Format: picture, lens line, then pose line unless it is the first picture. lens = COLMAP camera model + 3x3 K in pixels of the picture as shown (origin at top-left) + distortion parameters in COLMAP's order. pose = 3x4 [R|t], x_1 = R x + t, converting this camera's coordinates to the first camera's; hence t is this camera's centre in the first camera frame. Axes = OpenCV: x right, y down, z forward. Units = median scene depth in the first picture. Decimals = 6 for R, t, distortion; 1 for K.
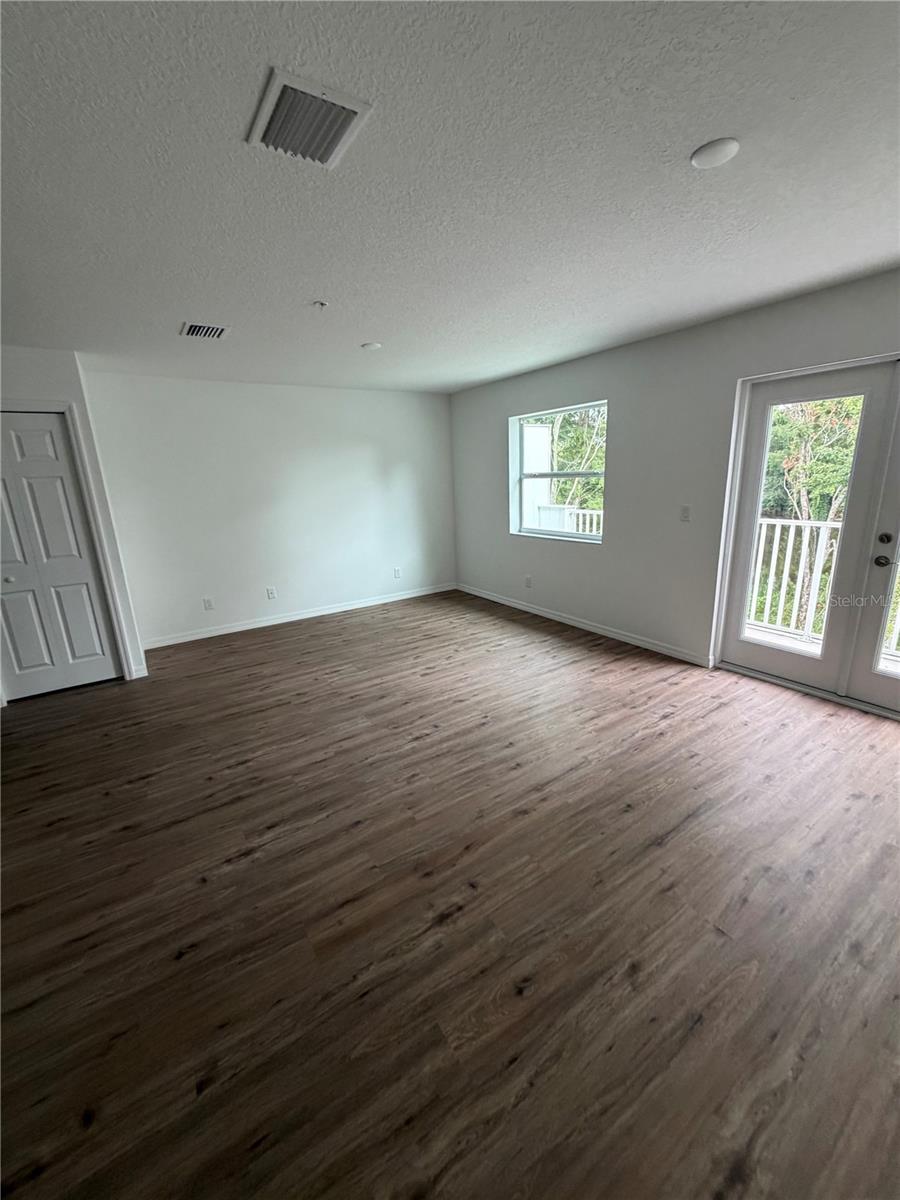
lens RADIAL K [[479.1, 0, 443.0], [0, 479.1, 602.0], [0, 0, 1]] dist [-0.002969, 0.000334]
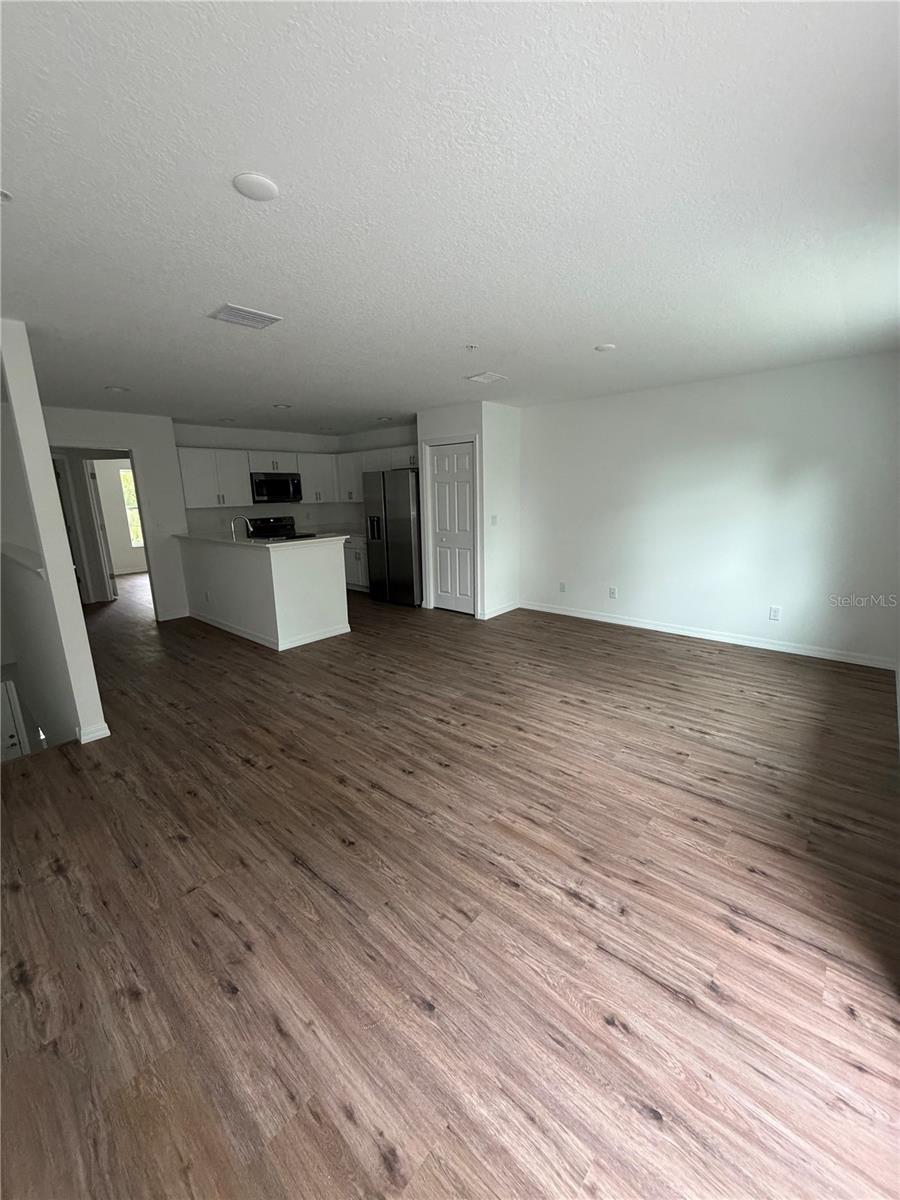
lens RADIAL K [[479.1, 0, 443.6], [0, 479.1, 599.5], [0, 0, 1]] dist [-0.002969, 0.000334]
pose [[0.251125, 0.246685, -0.935993, 0.730214], [-0.239303, 0.952785, 0.186906, -0.154280], [0.937907, 0.177049, 0.298301, 0.488264]]
